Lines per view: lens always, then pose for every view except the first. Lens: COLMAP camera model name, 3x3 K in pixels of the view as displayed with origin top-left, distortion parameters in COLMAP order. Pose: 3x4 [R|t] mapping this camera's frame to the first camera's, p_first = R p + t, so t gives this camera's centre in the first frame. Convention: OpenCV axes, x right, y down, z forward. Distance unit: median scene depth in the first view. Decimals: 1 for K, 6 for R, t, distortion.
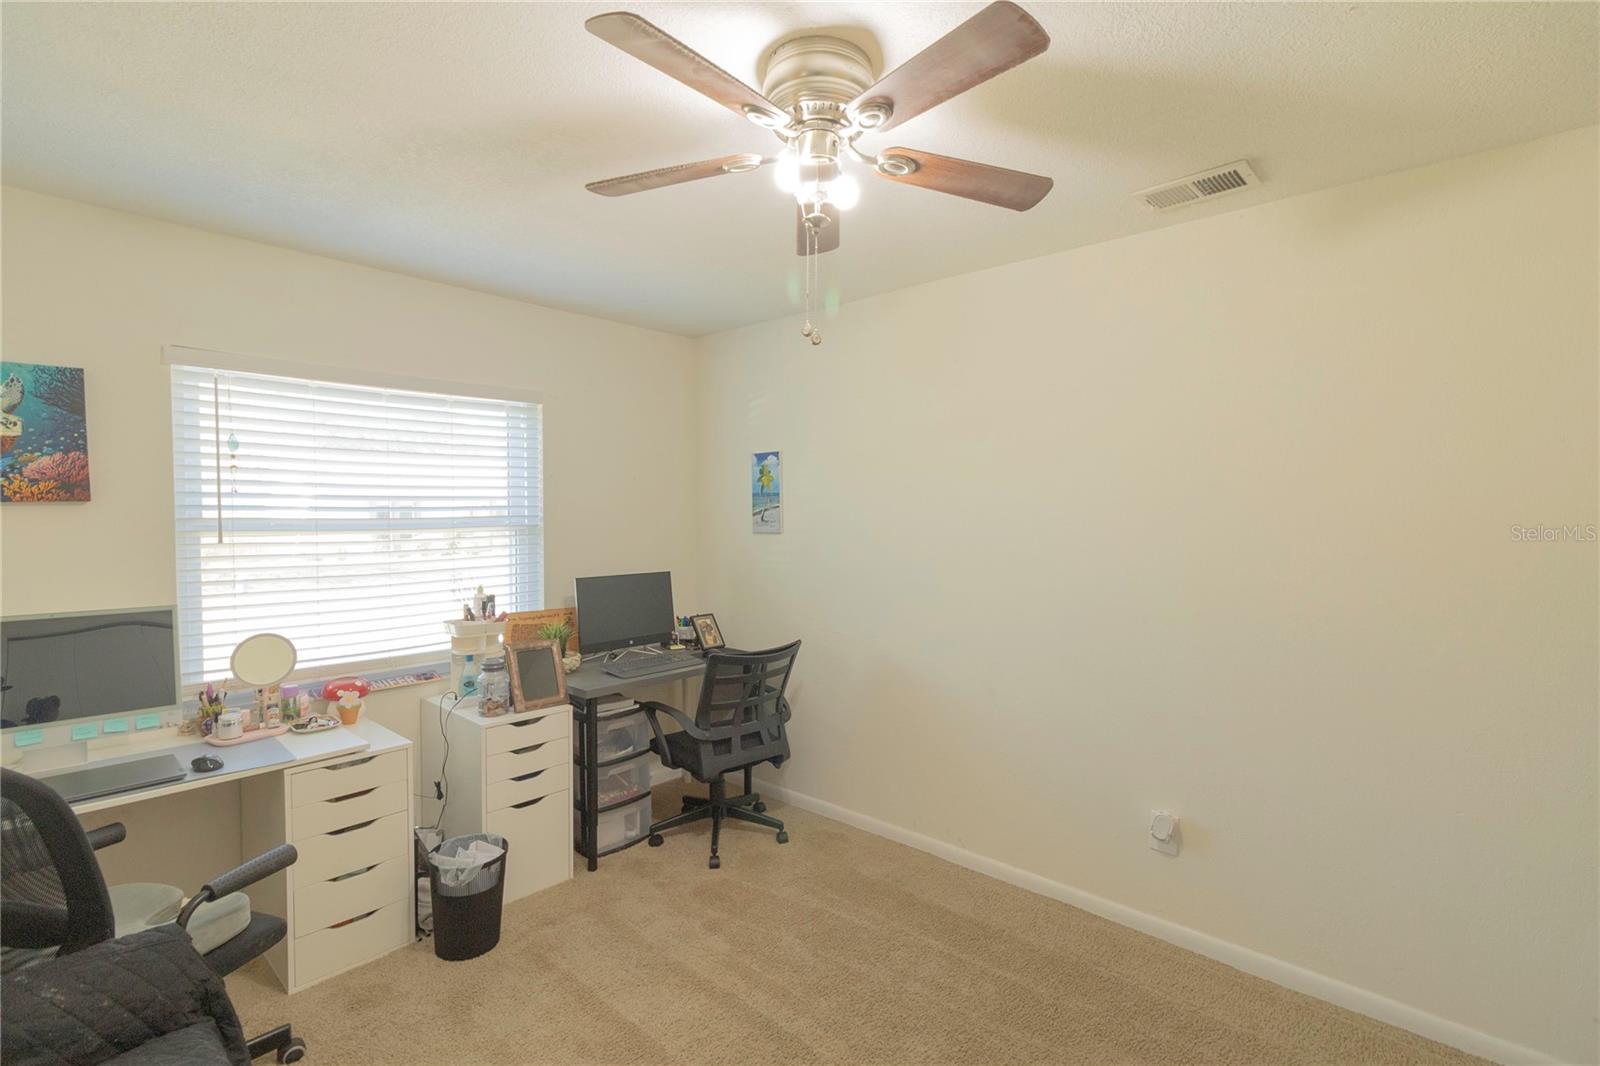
lens RADIAL K [[734.7, 0, 808.1], [0, 734.7, 535.3], [0, 0, 1]] dist [-0.000765, 0.000525]
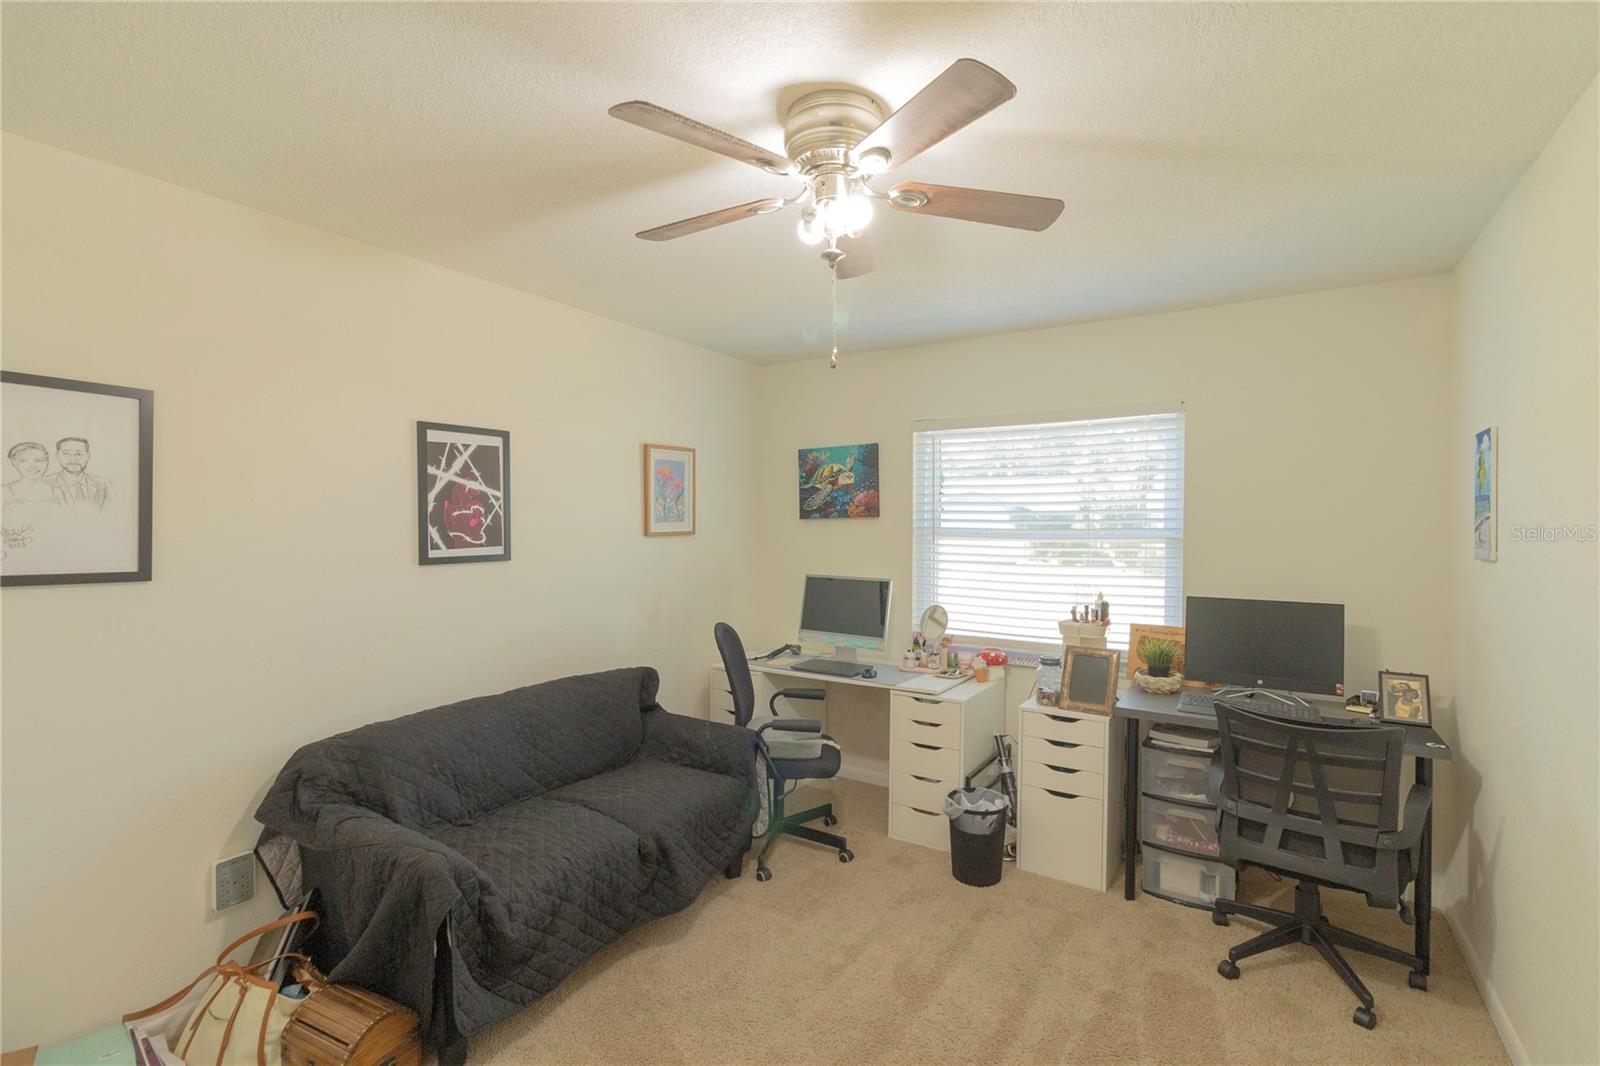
lens RADIAL K [[734.7, 0, 808.1], [0, 734.7, 535.3], [0, 0, 1]] dist [-0.000765, 0.000525]
pose [[0.167464, 0.015887, -0.985750, 0.596829], [-0.038379, 0.999217, 0.009584, -0.010174], [0.985131, 0.036228, 0.167943, 0.430680]]
